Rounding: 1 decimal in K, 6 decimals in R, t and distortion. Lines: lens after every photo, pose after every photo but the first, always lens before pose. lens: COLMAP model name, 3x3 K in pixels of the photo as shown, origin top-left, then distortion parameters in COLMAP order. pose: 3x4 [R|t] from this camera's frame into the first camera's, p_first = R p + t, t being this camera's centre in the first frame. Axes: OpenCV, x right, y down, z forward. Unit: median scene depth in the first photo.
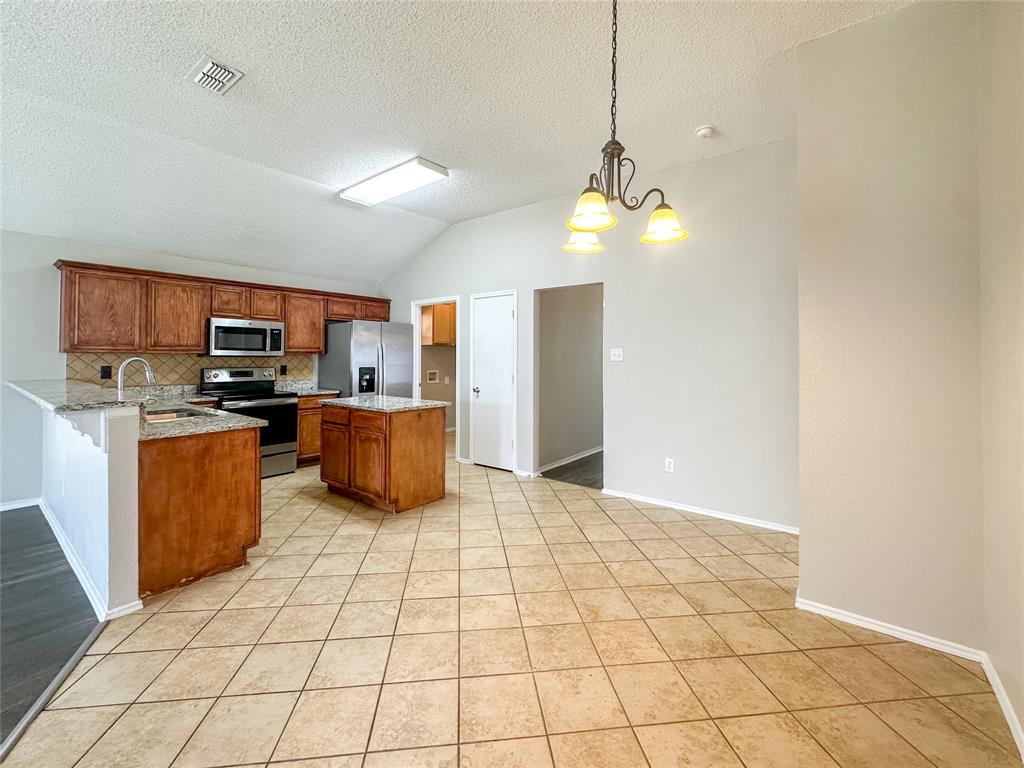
lens RADIAL K [[430.9, 0, 508.3], [0, 430.9, 347.5], [0, 0, 1]] dist [-0.001316, -0.000036]
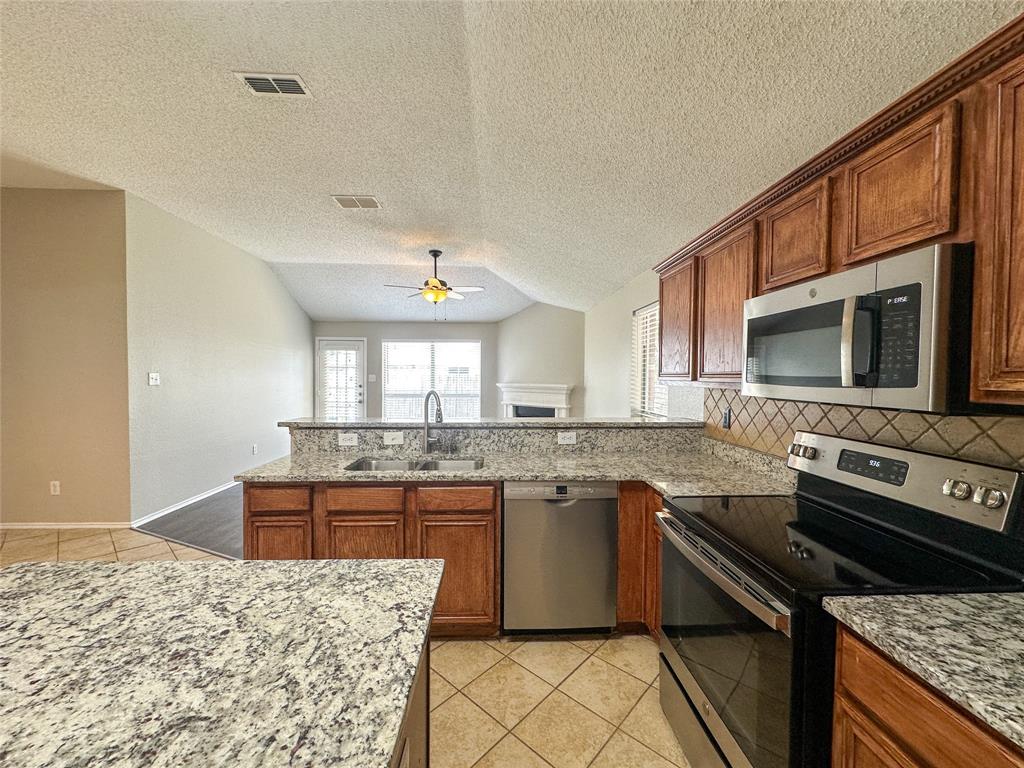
lens RADIAL K [[410.6, 0, 495.2], [0, 410.6, 380.3], [0, 0, 1]] dist [0.000169, 0.000155]
pose [[-0.766511, -0.001122, -0.642230, -0.275808], [0.003610, 0.999975, -0.006057, 0.005059], [0.642221, -0.006961, -0.766488, 1.166735]]
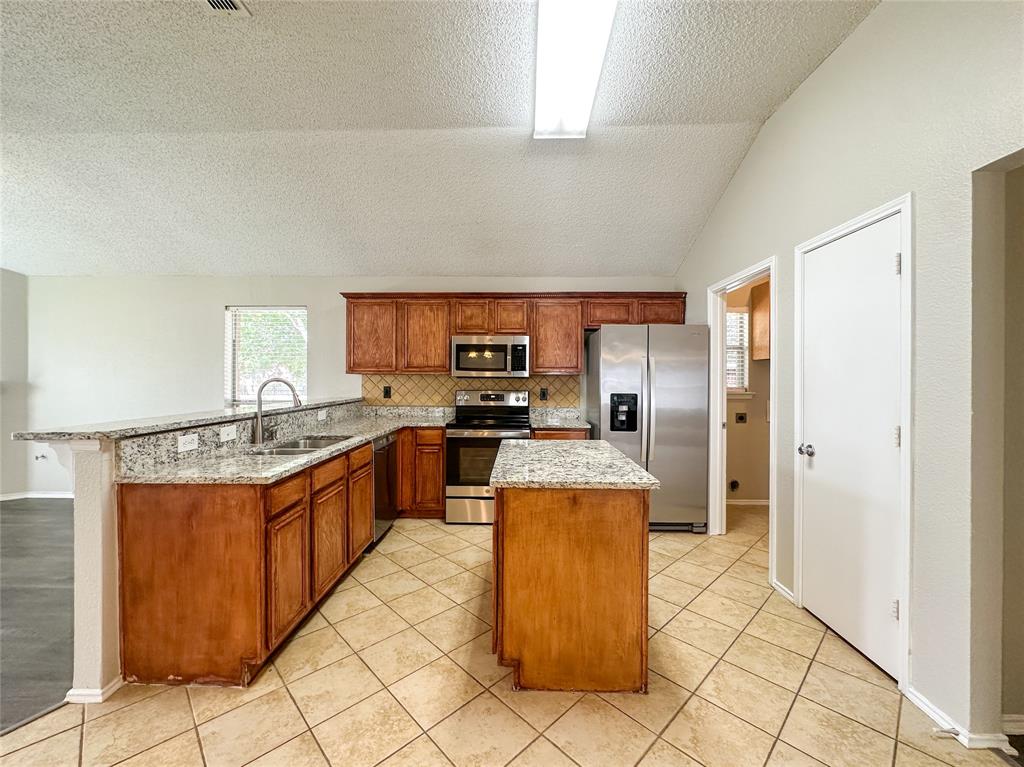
lens RADIAL K [[411.8, 0, 526.1], [0, 411.8, 377.9], [0, 0, 1]] dist [-0.003462, 0.000037]
pose [[0.620797, -0.000513, -0.783971, 0.100429], [0.014634, 0.999833, 0.010933, 0.014340], [0.783835, -0.018260, 0.620701, 0.587622]]
